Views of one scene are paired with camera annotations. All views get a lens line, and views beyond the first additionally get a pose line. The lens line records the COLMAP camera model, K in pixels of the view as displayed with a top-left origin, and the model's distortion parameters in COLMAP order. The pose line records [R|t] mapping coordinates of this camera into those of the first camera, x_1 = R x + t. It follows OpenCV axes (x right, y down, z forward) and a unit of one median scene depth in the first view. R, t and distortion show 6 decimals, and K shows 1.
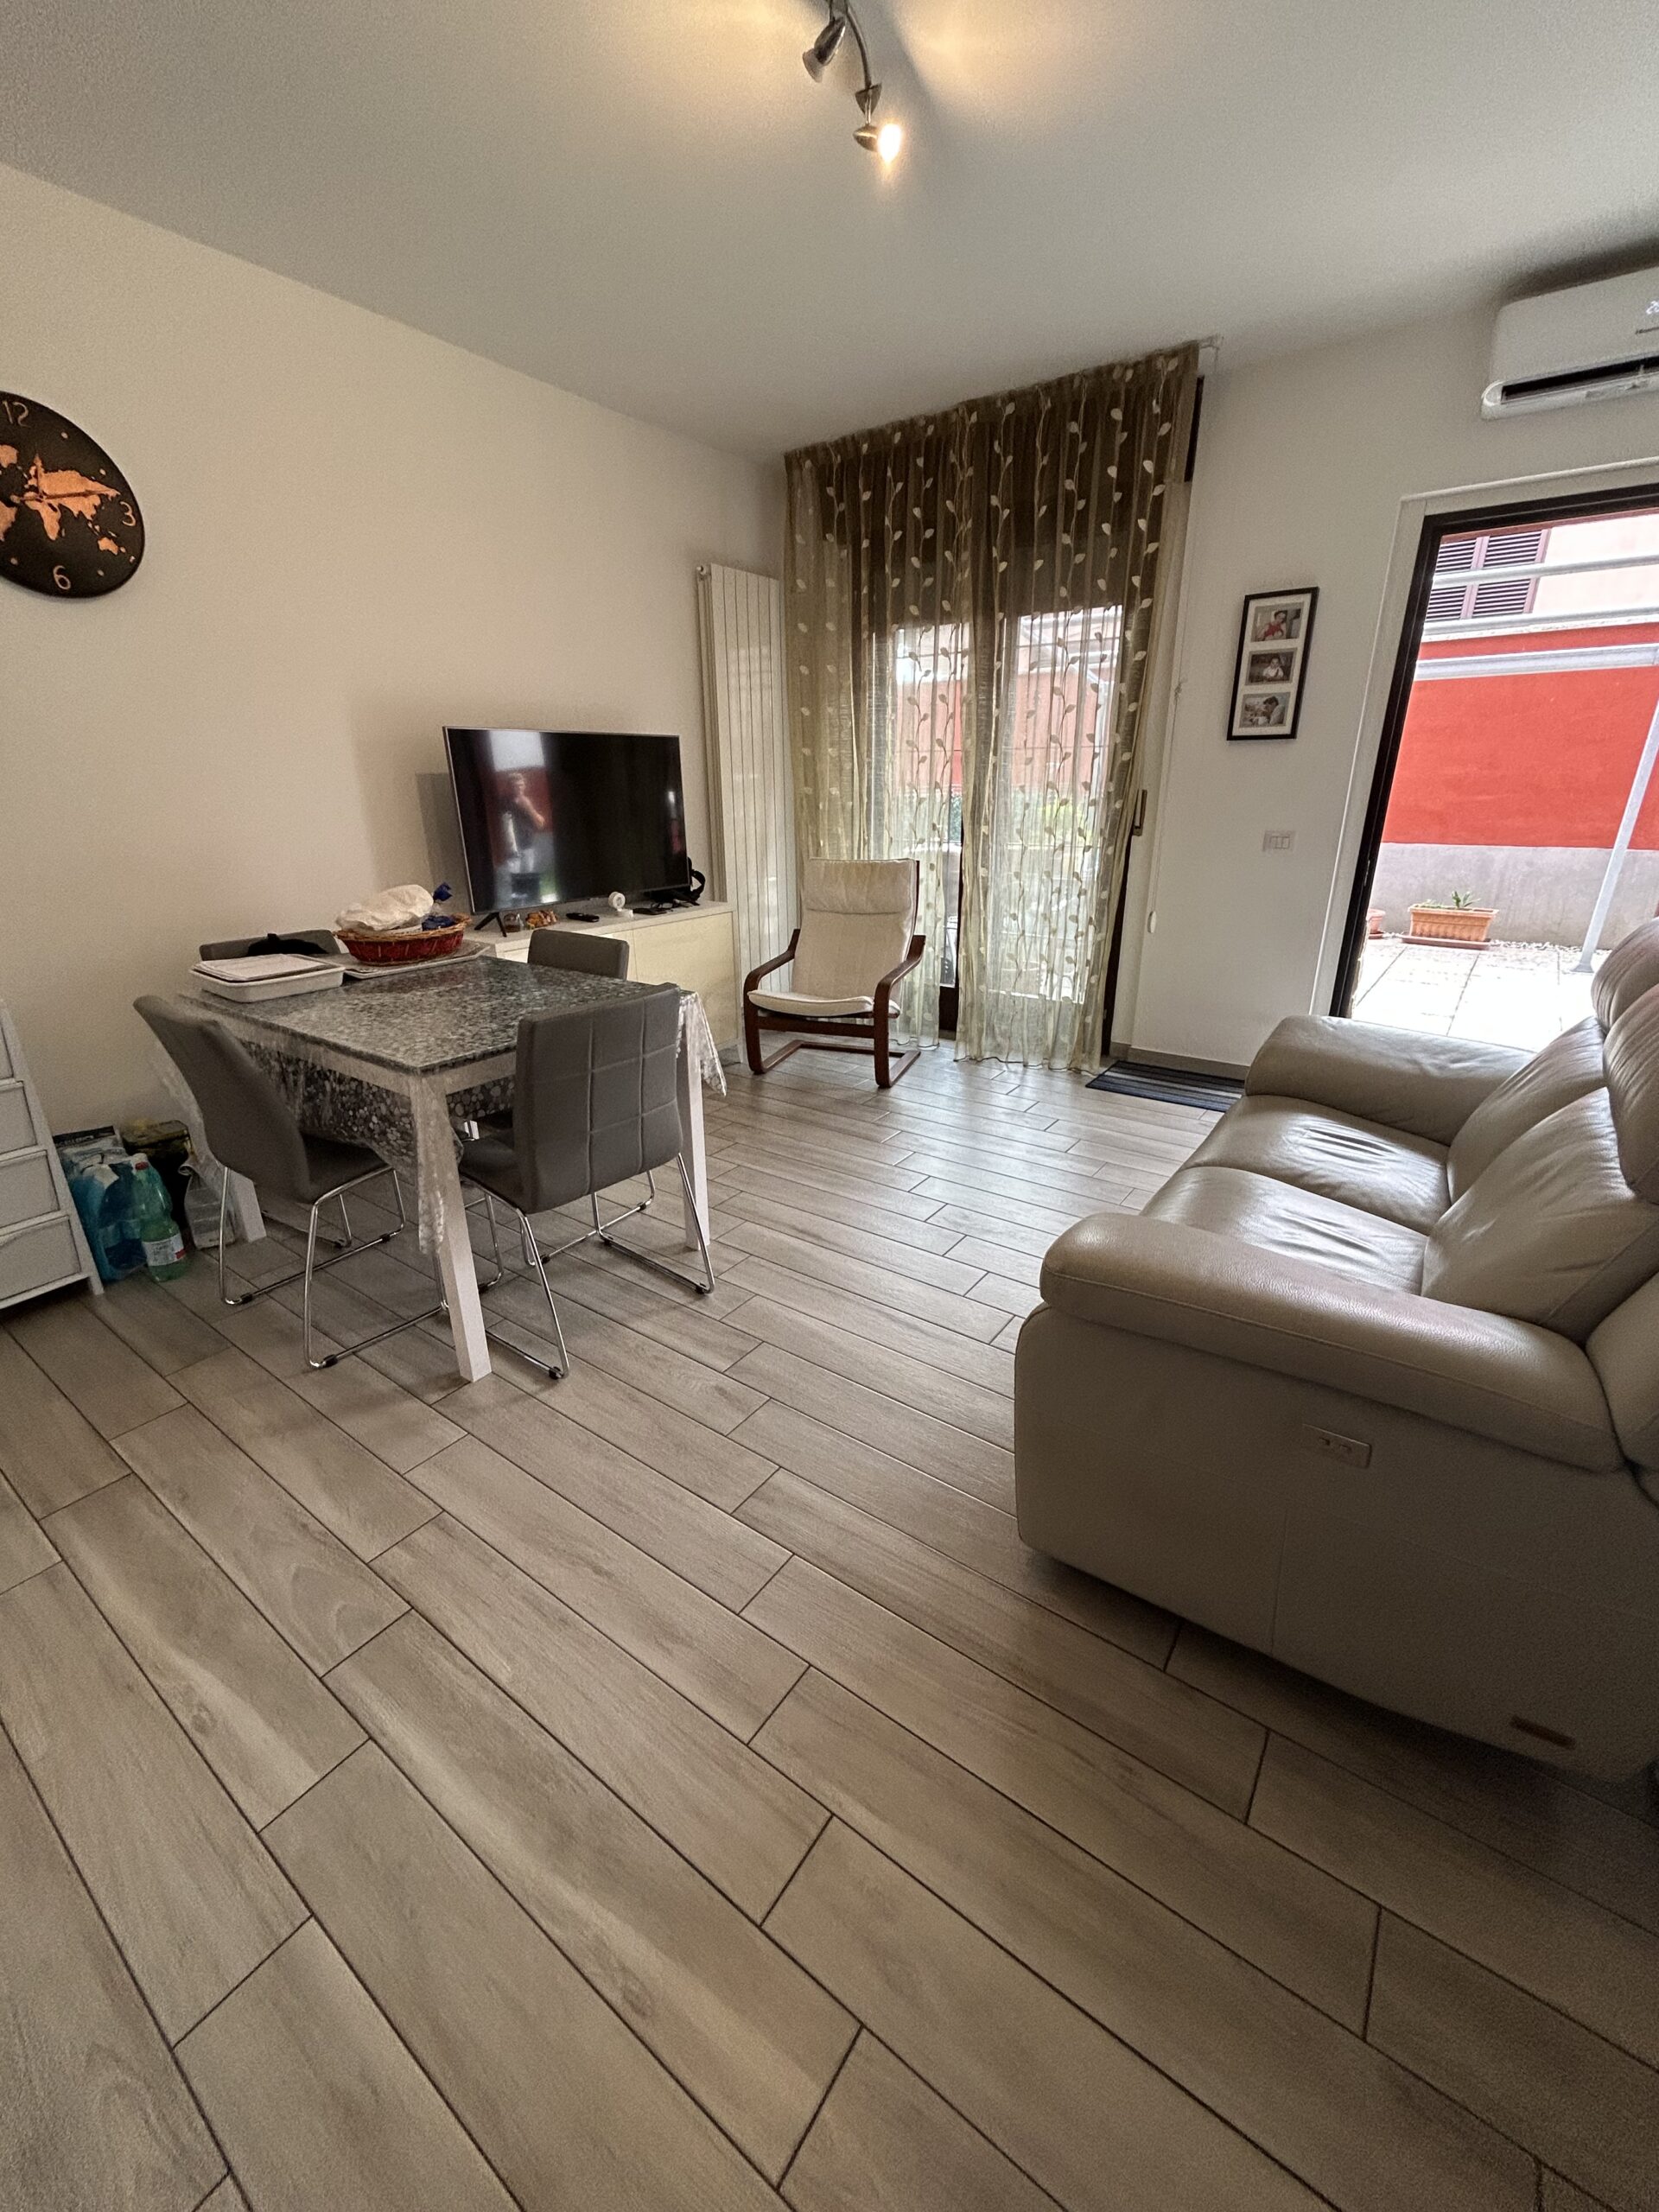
lens RADIAL K [[887.6, 0, 836.1], [0, 887.6, 1103.9], [0, 0, 1]] dist [0.001401, -0.000067]
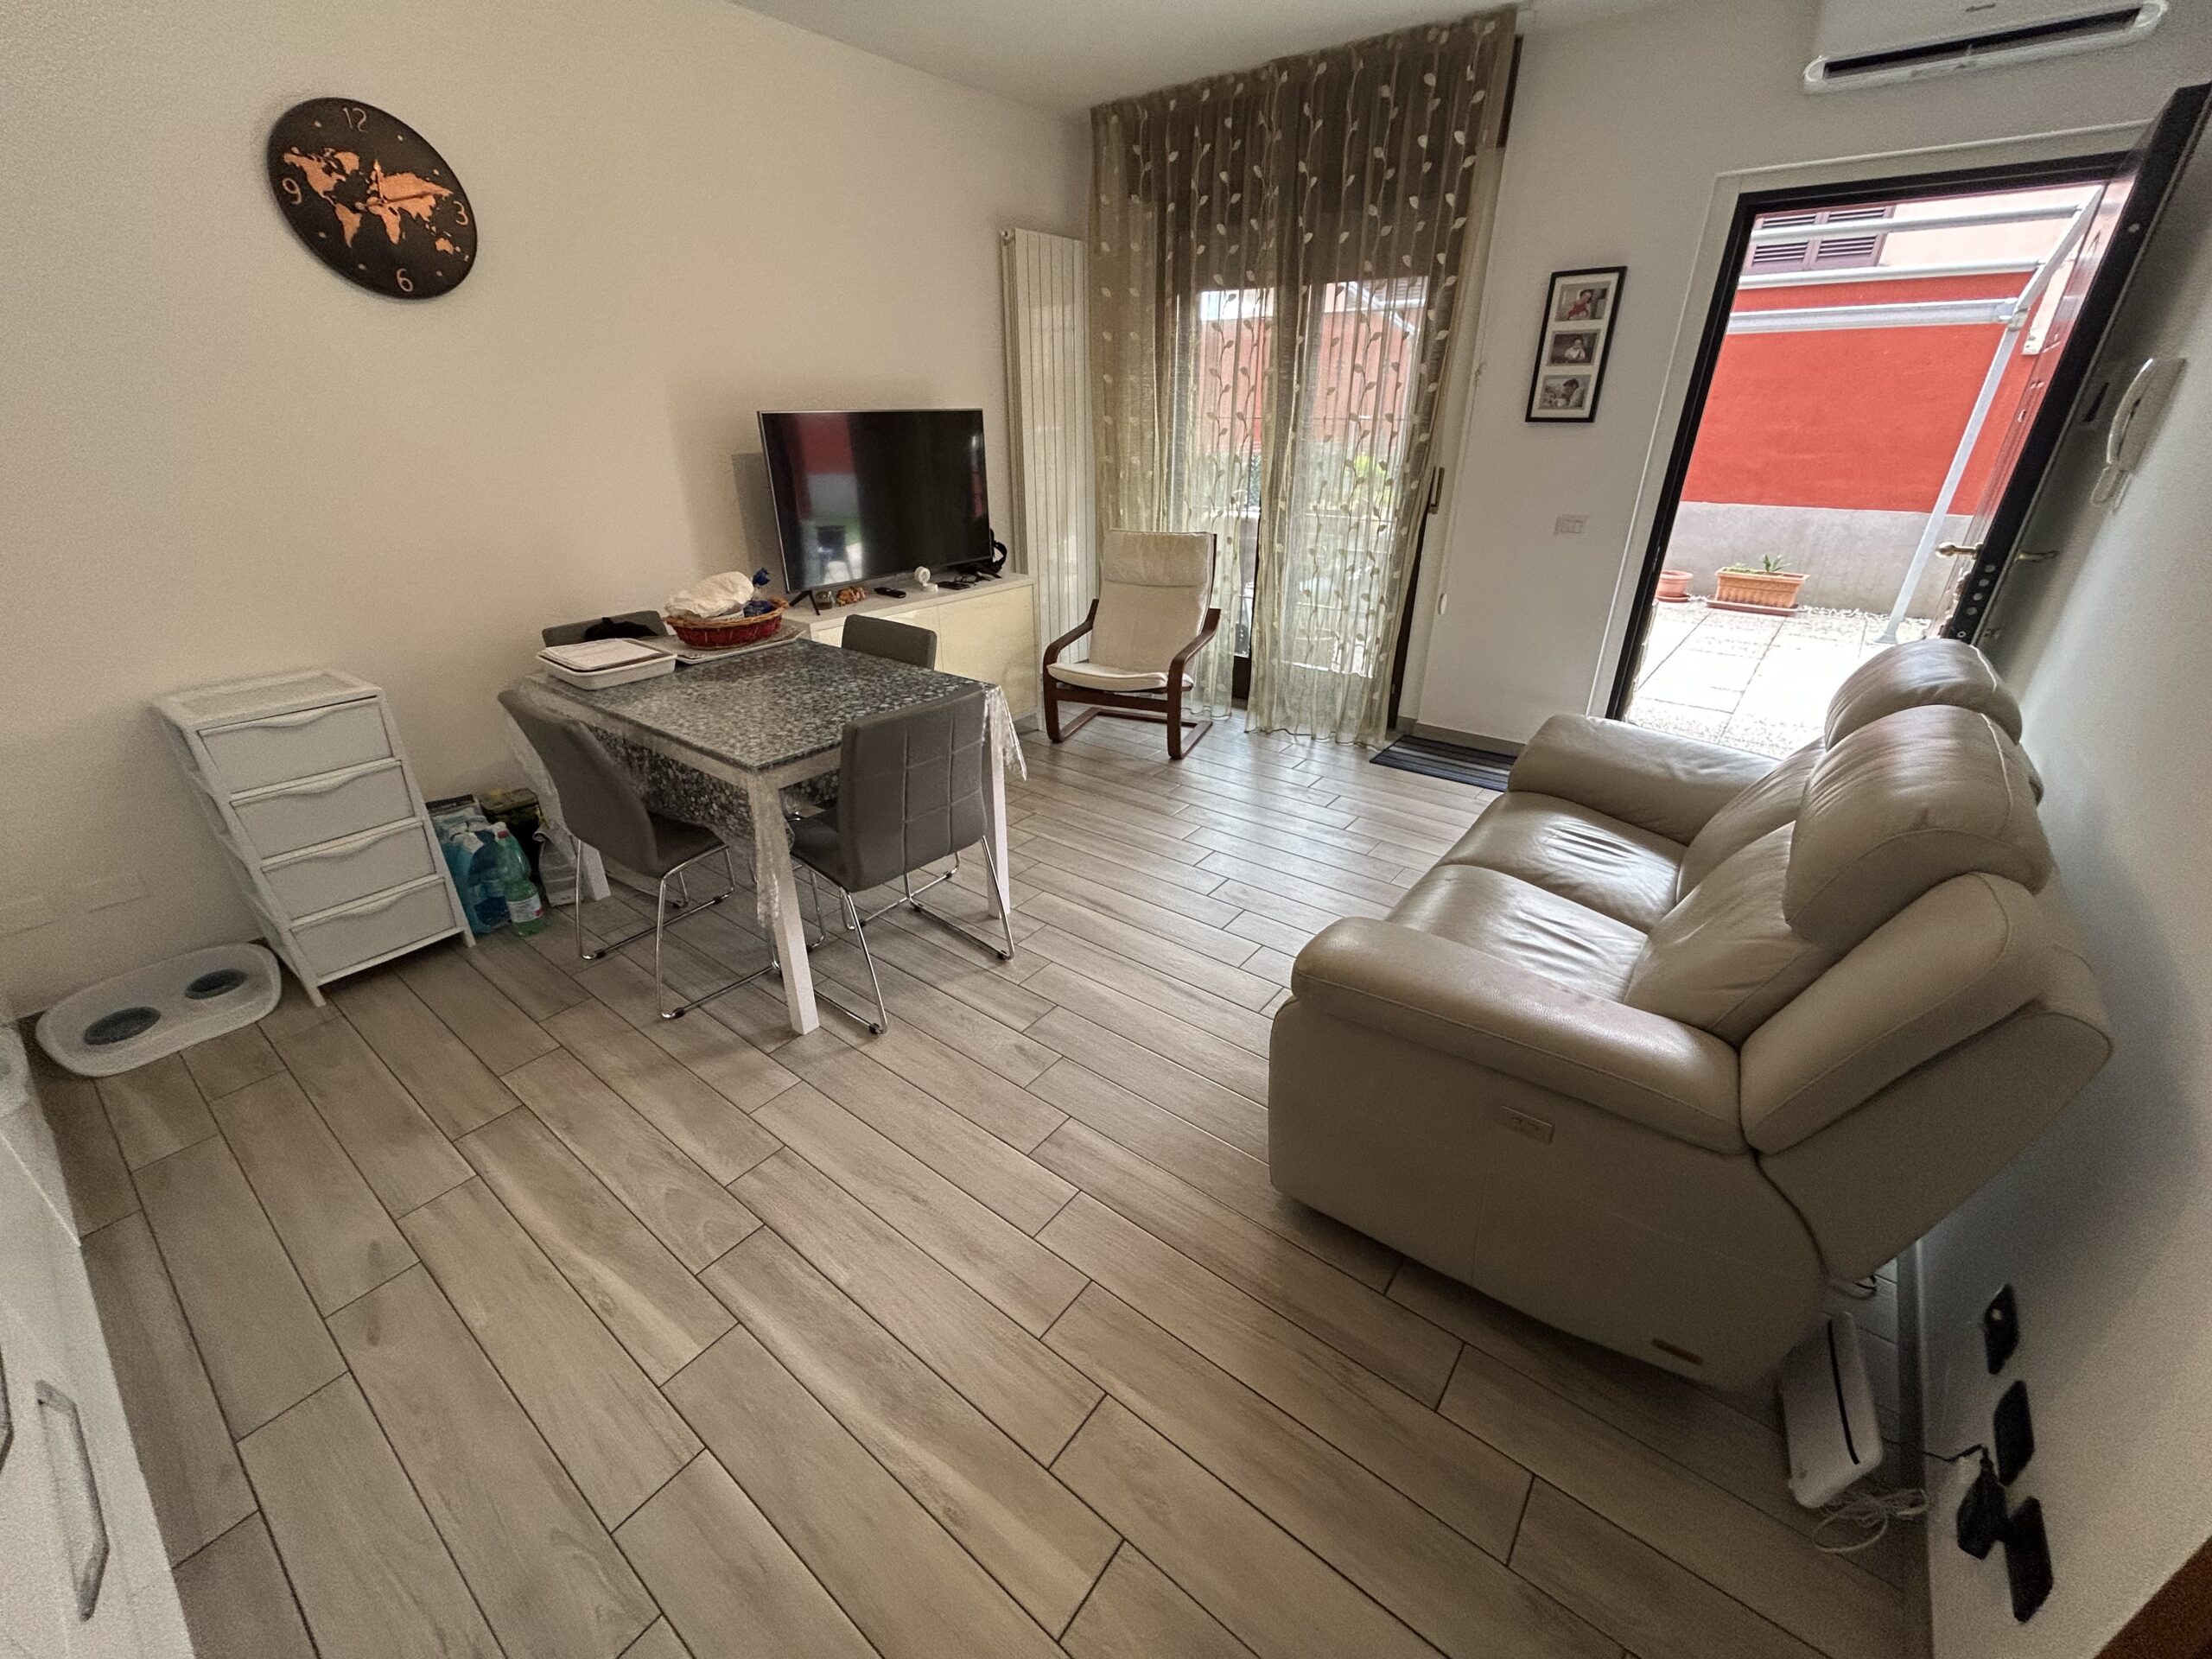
lens RADIAL K [[887.6, 0, 1108.5], [0, 887.6, 828.3], [0, 0, 1]] dist [0.001401, -0.000067]
pose [[0.999416, 0.020965, -0.026991, 0.007865], [-0.018315, 0.995315, 0.094930, -0.059023], [0.028855, -0.094380, 0.995118, -0.089559]]
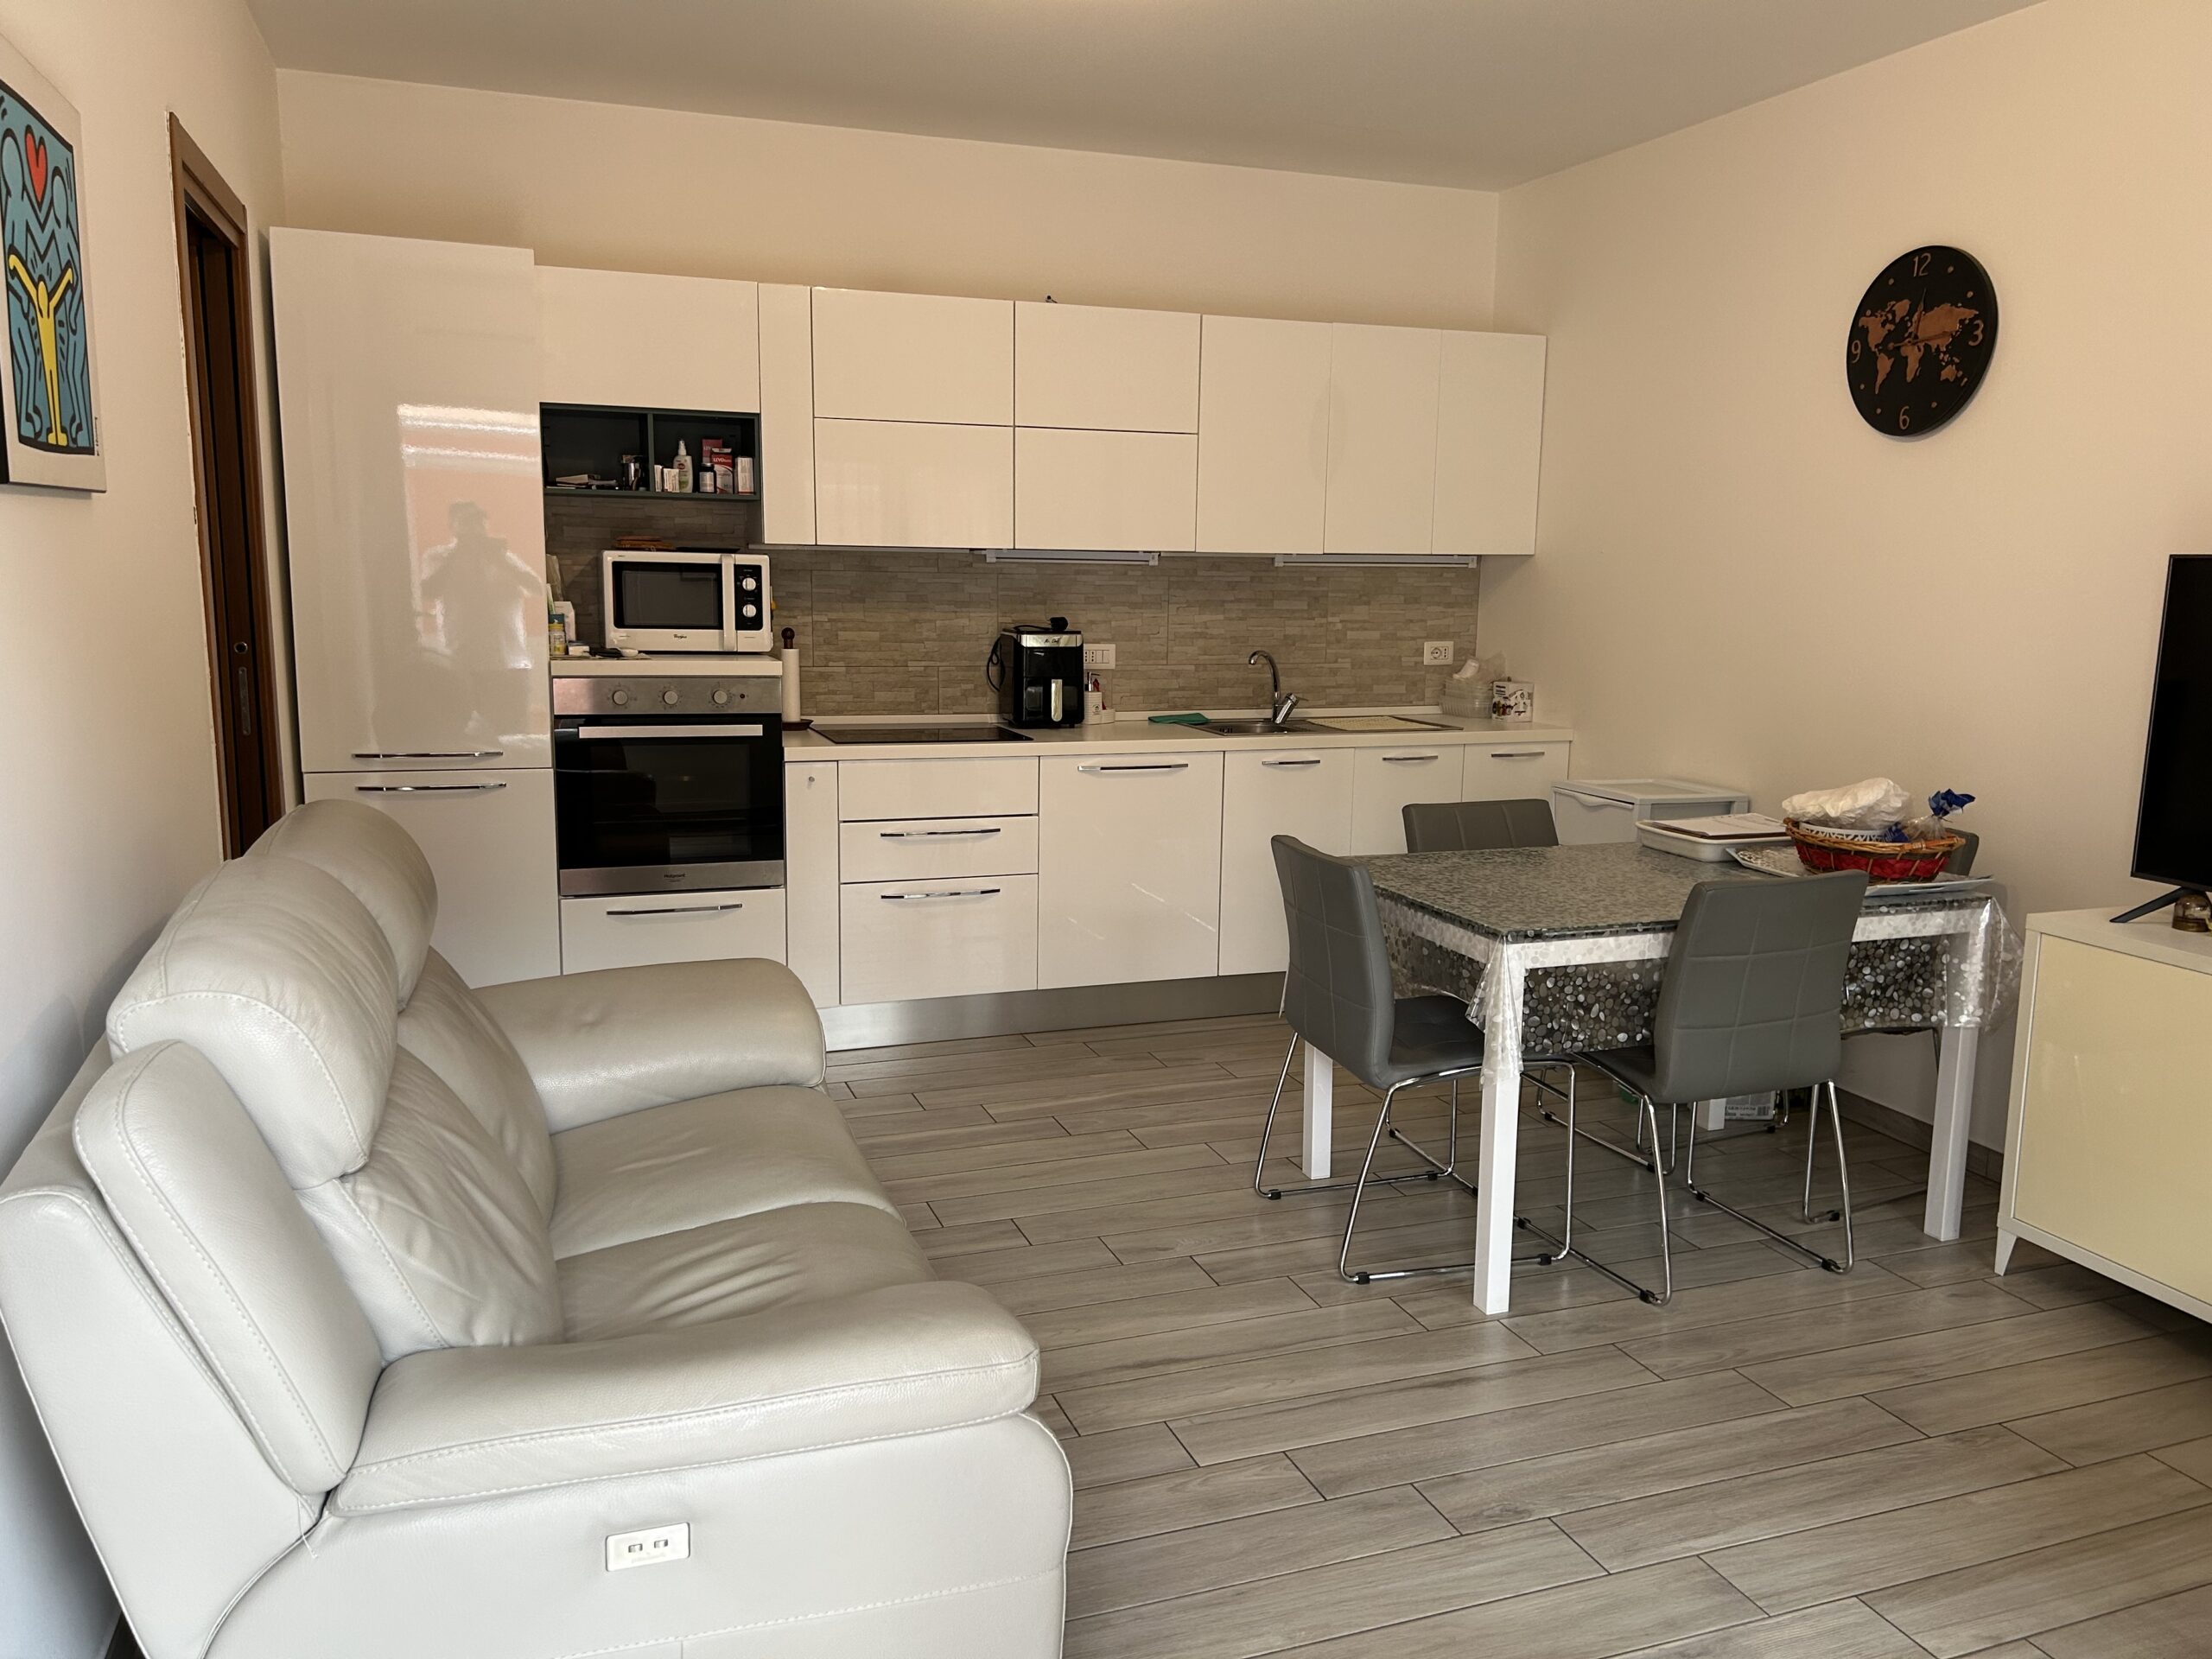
lens RADIAL K [[1663.0, 0, 1109.9], [0, 1663.0, 827.4], [0, 0, 1]] dist [0.032886, -0.010394]
pose [[-0.560065, 0.130744, -0.818067, 1.102861], [-0.299155, 0.888922, 0.346876, -0.571118], [0.772550, 0.439002, -0.458741, 1.355654]]
